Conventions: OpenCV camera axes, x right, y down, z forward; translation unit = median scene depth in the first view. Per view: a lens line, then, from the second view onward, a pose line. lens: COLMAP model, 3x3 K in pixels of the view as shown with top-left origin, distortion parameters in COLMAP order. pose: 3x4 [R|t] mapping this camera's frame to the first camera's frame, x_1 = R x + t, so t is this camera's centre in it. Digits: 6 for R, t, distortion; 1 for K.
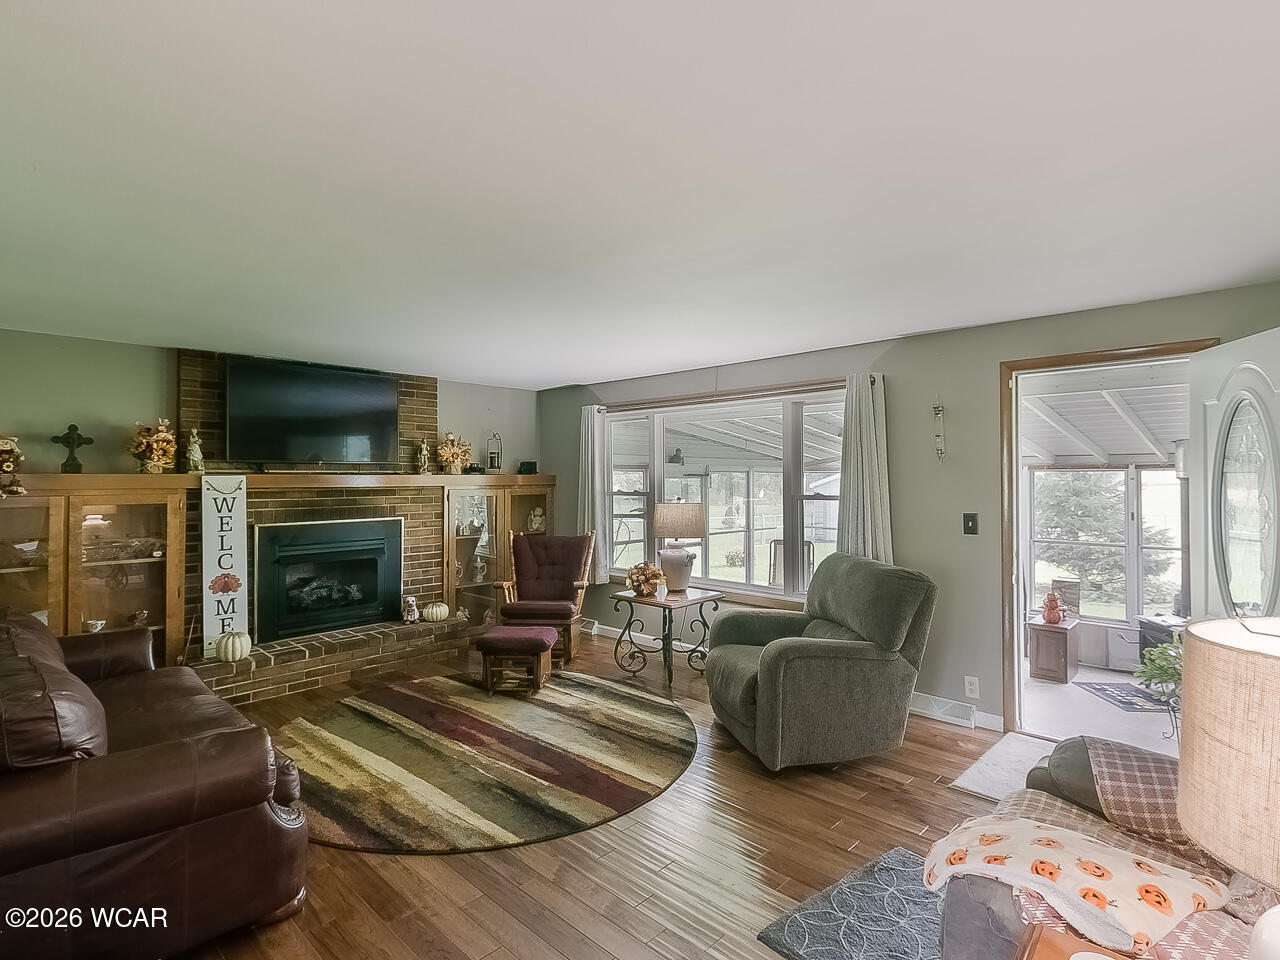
lens RADIAL K [[661.4, 0, 640.0], [0, 661.4, 480.0], [0, 0, 1]] dist [0.002797, 0.000622]
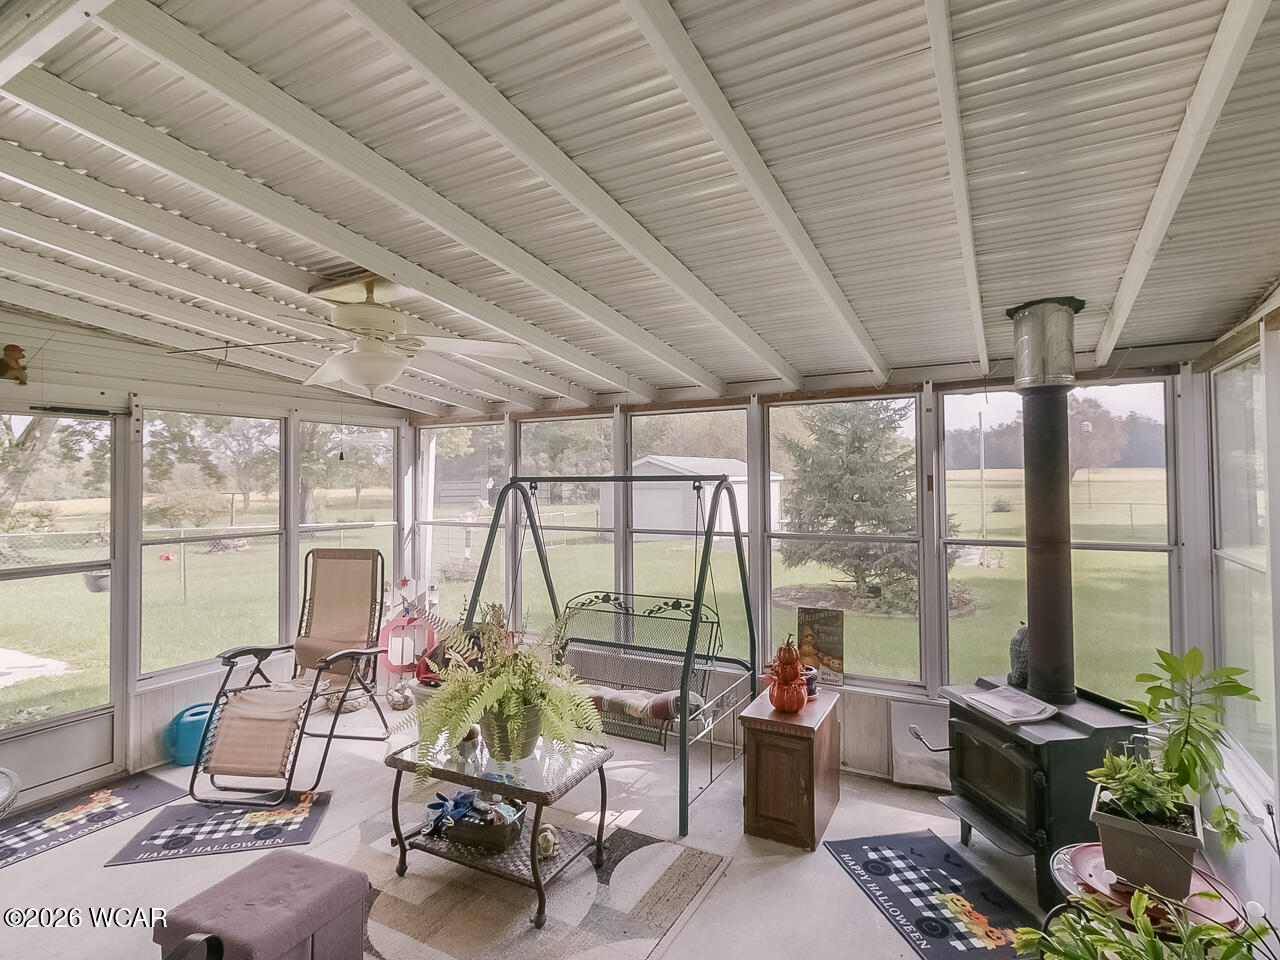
lens RADIAL K [[668.4, 0, 645.7], [0, 668.4, 492.4], [0, 0, 1]] dist [-0.000226, 0.000271]
pose [[0.963525, -0.015266, 0.267181, 0.517978], [0.011393, 0.999806, 0.016038, 0.069187], [-0.267374, -0.012409, 0.963513, 0.740037]]
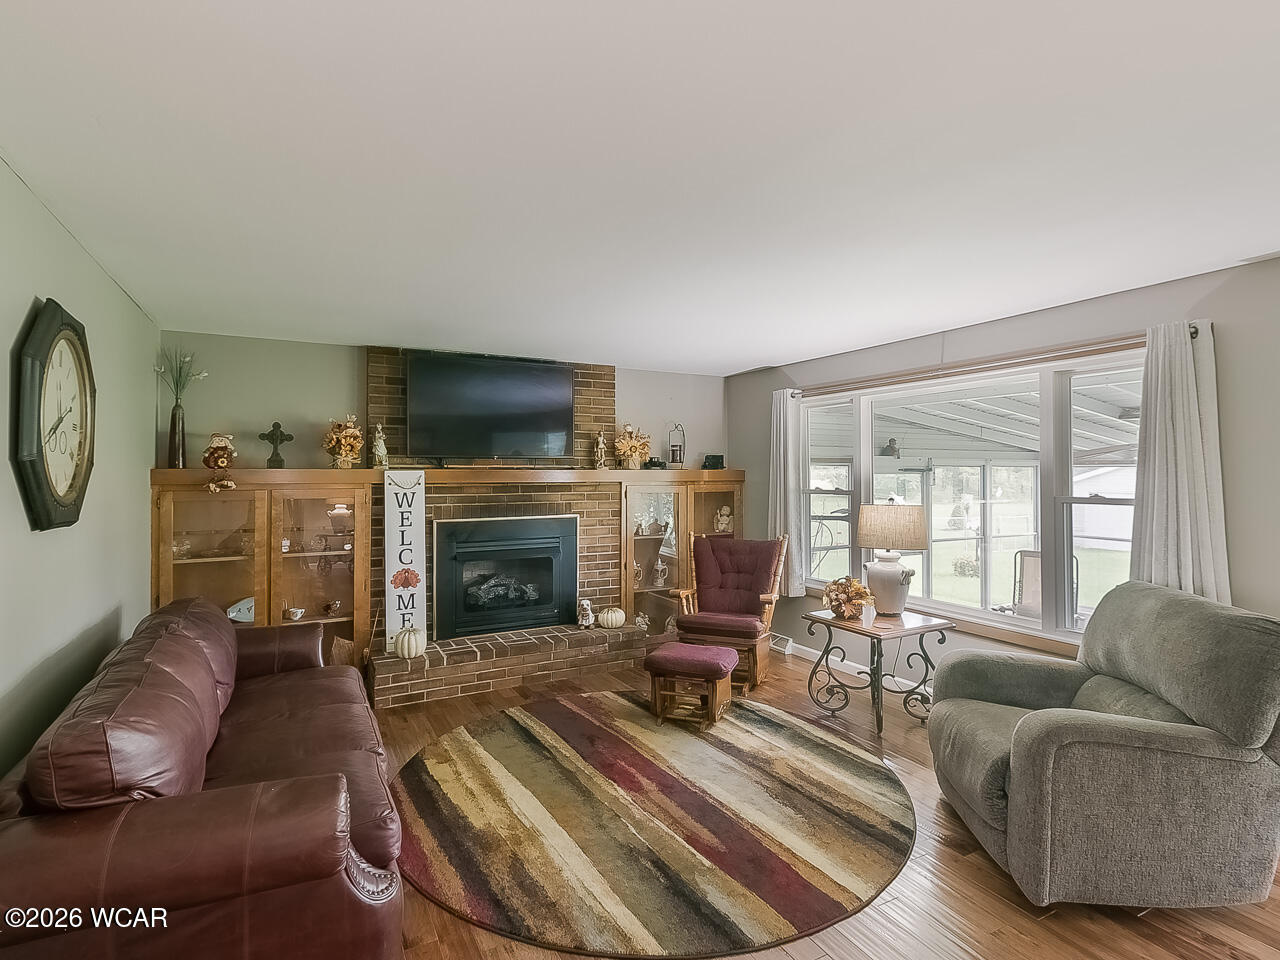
lens RADIAL K [[662.5, 0, 636.8], [0, 662.5, 470.4], [0, 0, 1]] dist [0.002149, 0.000293]
pose [[0.950950, -0.000014, -0.309344, 0.014955], [-0.002129, 0.999976, -0.006591, -0.001178], [0.309336, 0.006927, 0.950927, 0.154401]]
